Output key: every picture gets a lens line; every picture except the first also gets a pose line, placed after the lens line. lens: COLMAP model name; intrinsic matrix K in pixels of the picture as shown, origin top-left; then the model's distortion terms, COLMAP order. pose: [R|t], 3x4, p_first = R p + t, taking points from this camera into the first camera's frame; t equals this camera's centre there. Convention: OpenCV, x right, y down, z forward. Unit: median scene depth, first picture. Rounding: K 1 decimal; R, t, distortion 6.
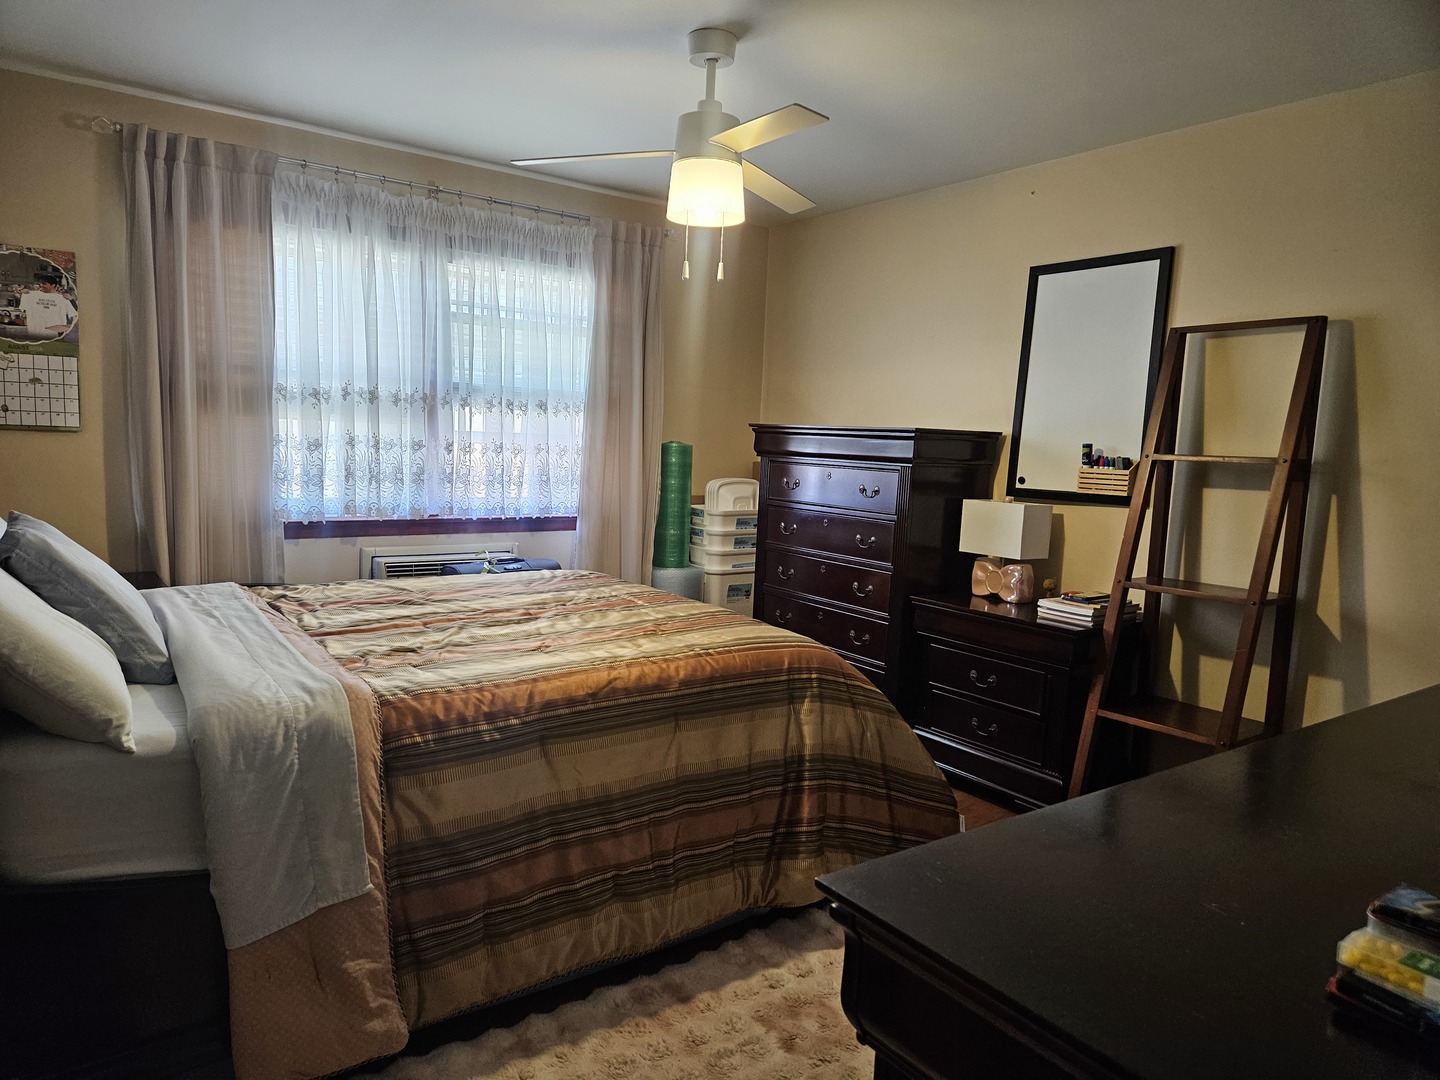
lens RADIAL K [[961.9, 0, 714.9], [0, 961.9, 546.9], [0, 0, 1]] dist [0.074847, -0.058380]
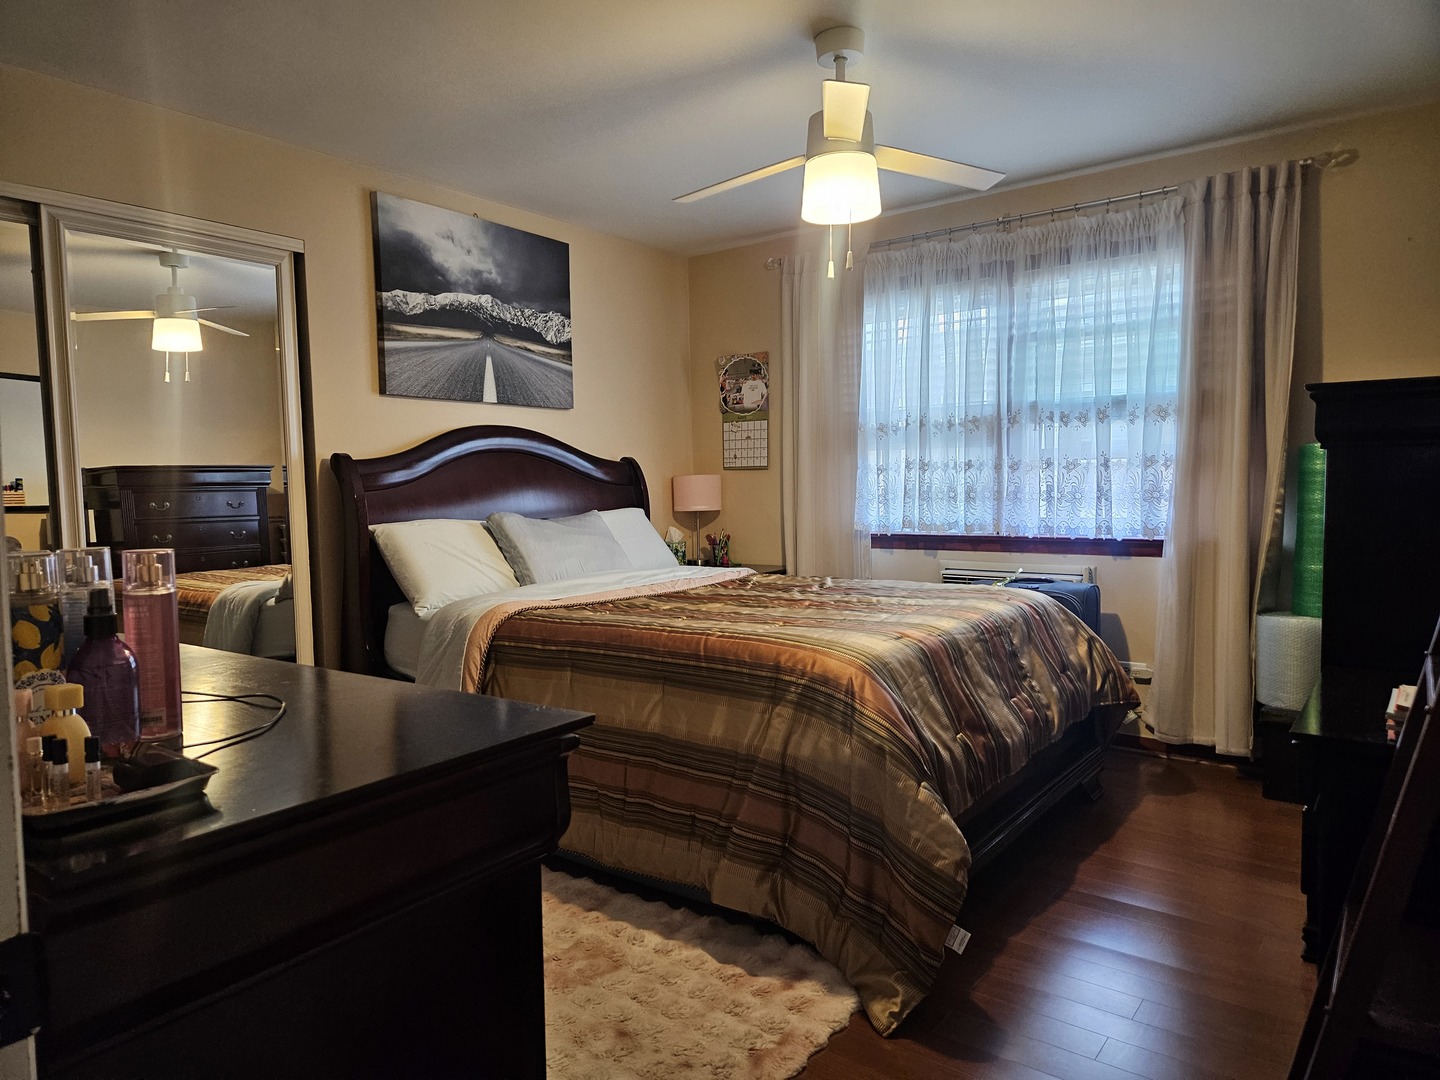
lens RADIAL K [[961.9, 0, 716.4], [0, 961.9, 543.4], [0, 0, 1]] dist [0.074847, -0.058380]
pose [[0.293153, 0.017555, -0.955904, 0.707241], [-0.083189, 0.996508, -0.007211, 0.012558], [0.952439, 0.081635, 0.293590, 0.480441]]
